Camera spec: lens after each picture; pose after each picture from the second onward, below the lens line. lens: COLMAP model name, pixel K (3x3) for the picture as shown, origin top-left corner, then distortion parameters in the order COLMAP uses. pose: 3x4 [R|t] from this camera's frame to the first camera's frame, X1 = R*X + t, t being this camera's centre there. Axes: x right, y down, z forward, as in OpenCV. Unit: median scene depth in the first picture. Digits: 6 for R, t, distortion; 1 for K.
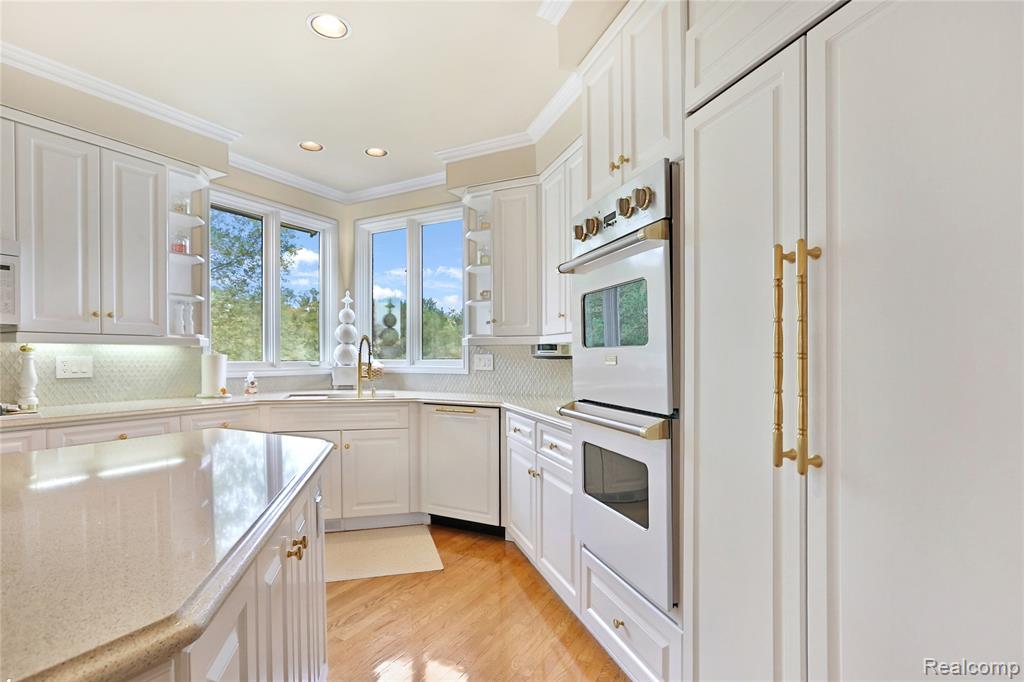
lens RADIAL K [[506.2, 0, 520.3], [0, 506.2, 356.1], [0, 0, 1]] dist [-0.038953, 0.013035]
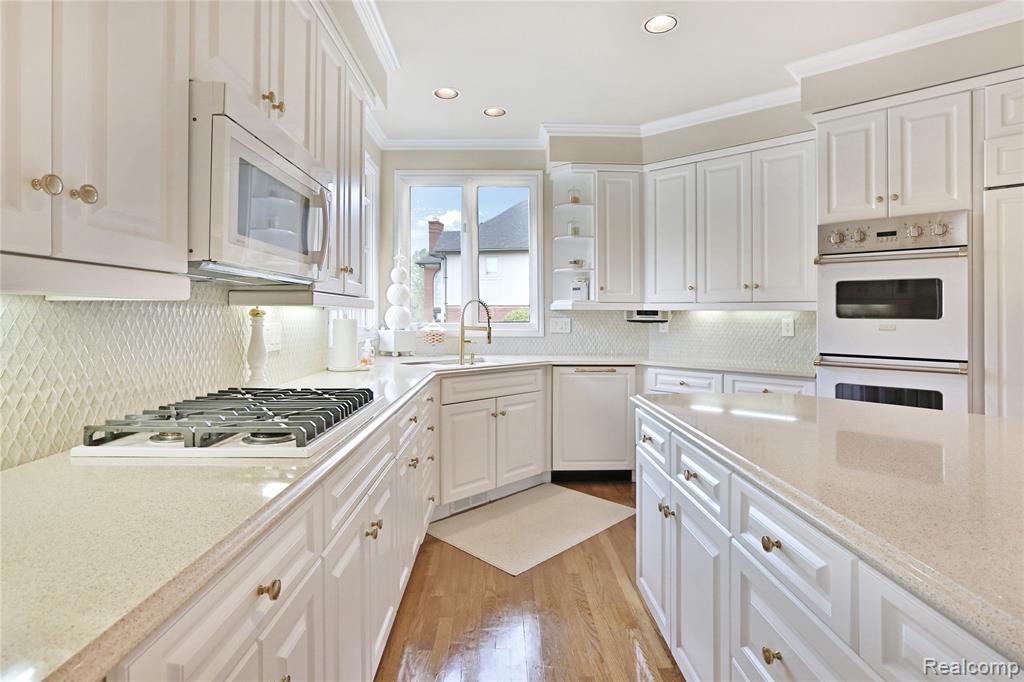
lens RADIAL K [[506.2, 0, 505.7], [0, 506.2, 310.1], [0, 0, 1]] dist [-0.038953, 0.013035]
pose [[0.872360, 0.009163, 0.488778, -1.390404], [-0.006612, 0.999954, -0.006945, -0.023655], [-0.488819, 0.002827, 0.872381, 0.239664]]
